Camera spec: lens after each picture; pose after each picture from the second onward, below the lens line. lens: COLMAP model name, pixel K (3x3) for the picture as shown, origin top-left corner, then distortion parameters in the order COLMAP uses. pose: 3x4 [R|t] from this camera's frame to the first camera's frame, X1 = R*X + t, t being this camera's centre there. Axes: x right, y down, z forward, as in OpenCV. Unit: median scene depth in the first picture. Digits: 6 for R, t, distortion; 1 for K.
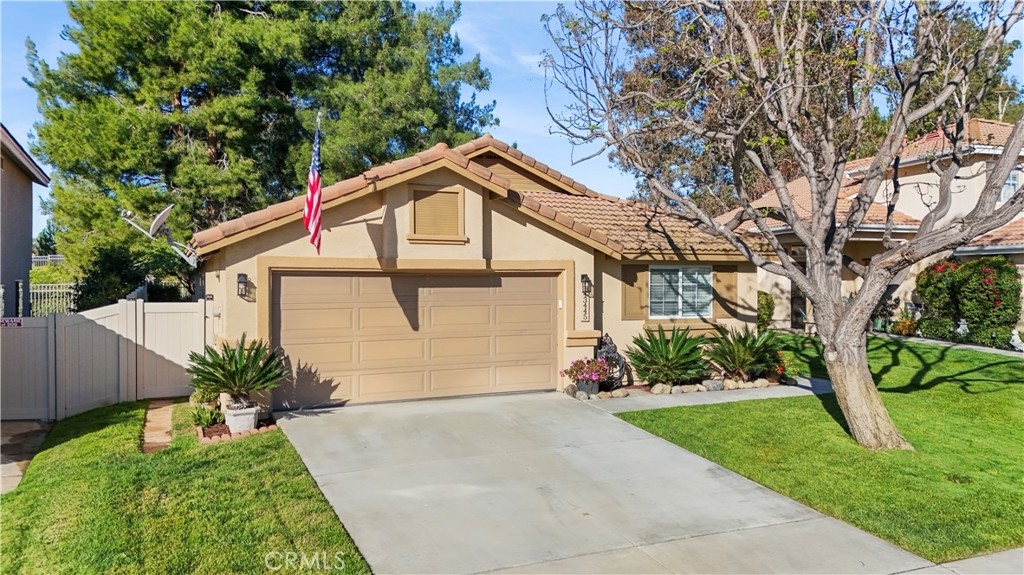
lens RADIAL K [[778.2, 0, 531.3], [0, 778.2, 276.6], [0, 0, 1]] dist [0.074504, -0.065676]
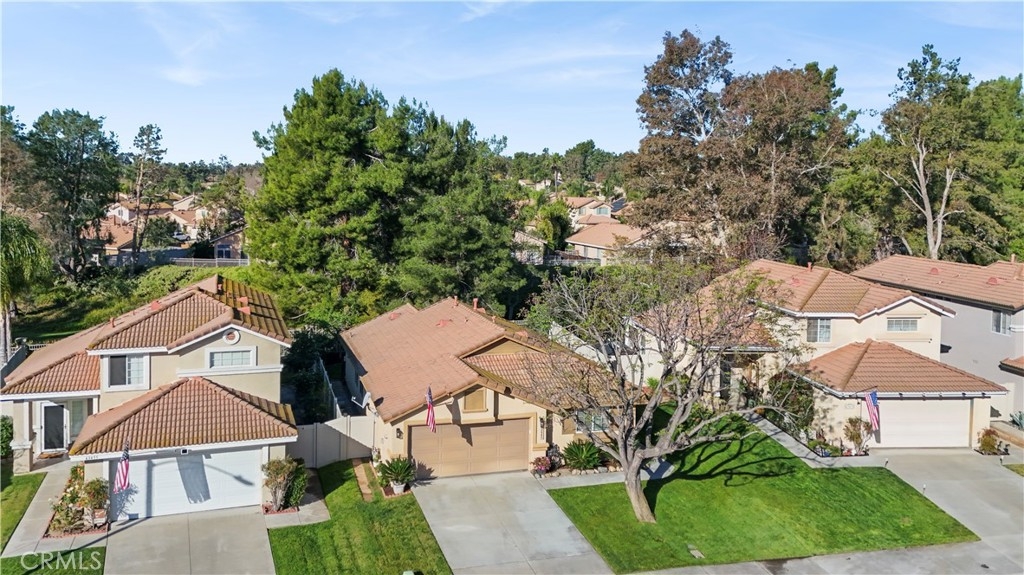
lens RADIAL K [[778.2, 0, 476.9], [0, 778.2, 256.7], [0, 0, 1]] dist [0.074504, -0.065676]
pose [[0.987643, 0.032391, -0.153337, 0.222501], [-0.018857, 0.995861, 0.088911, -0.687842], [0.155582, -0.084920, 0.984166, -1.224654]]
